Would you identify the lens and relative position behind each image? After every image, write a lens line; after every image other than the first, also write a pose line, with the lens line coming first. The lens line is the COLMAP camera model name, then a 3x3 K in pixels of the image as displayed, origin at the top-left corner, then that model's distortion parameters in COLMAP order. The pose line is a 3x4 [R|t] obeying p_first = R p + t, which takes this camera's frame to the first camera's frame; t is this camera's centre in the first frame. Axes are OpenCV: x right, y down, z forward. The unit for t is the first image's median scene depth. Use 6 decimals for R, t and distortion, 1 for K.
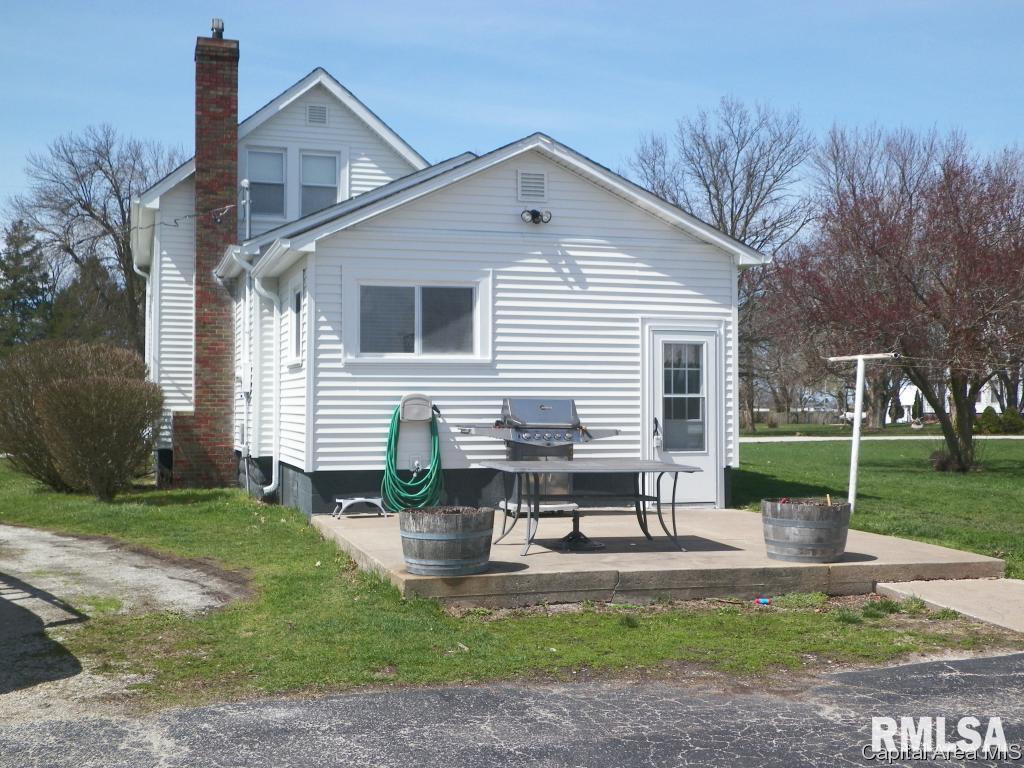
lens RADIAL K [[1208.3, 0, 511.3], [0, 1208.3, 382.5], [0, 0, 1]] dist [0.038478, 0.000000]
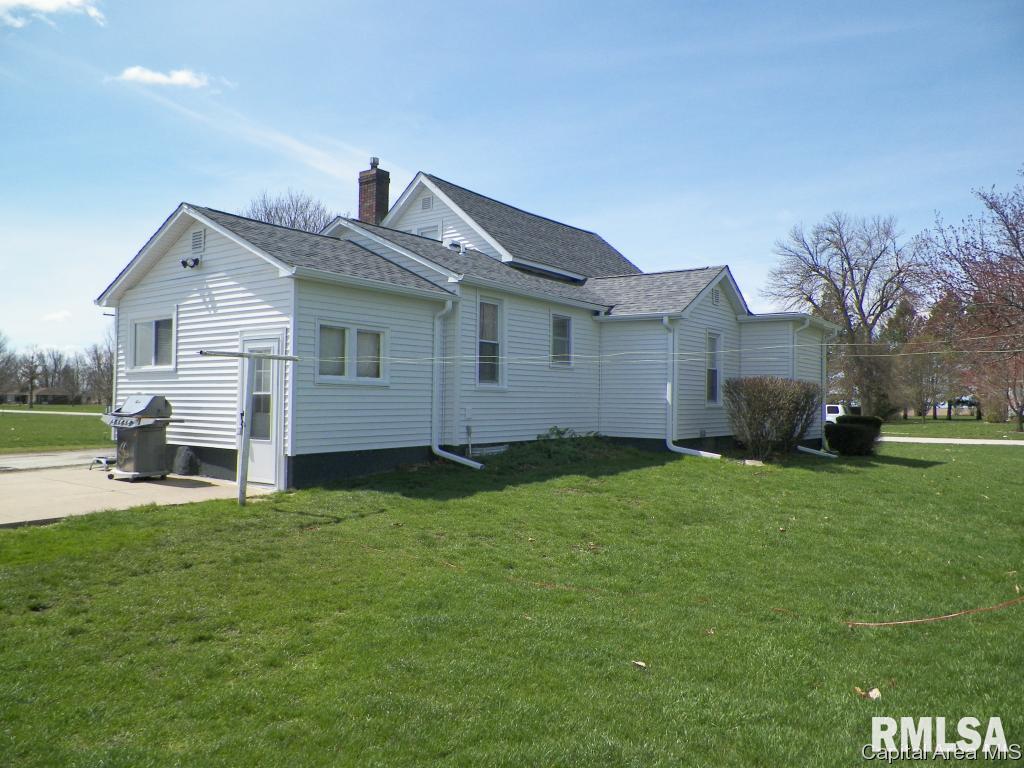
lens RADIAL K [[761.5, 0, 511.4], [0, 761.5, 388.5], [0, 0, 1]] dist [-0.000496, 0.000006]
pose [[0.603889, -0.008153, -0.797027, 0.913950], [0.009778, 0.999948, -0.002820, 0.011359], [0.797009, -0.006090, 0.603937, 0.755365]]
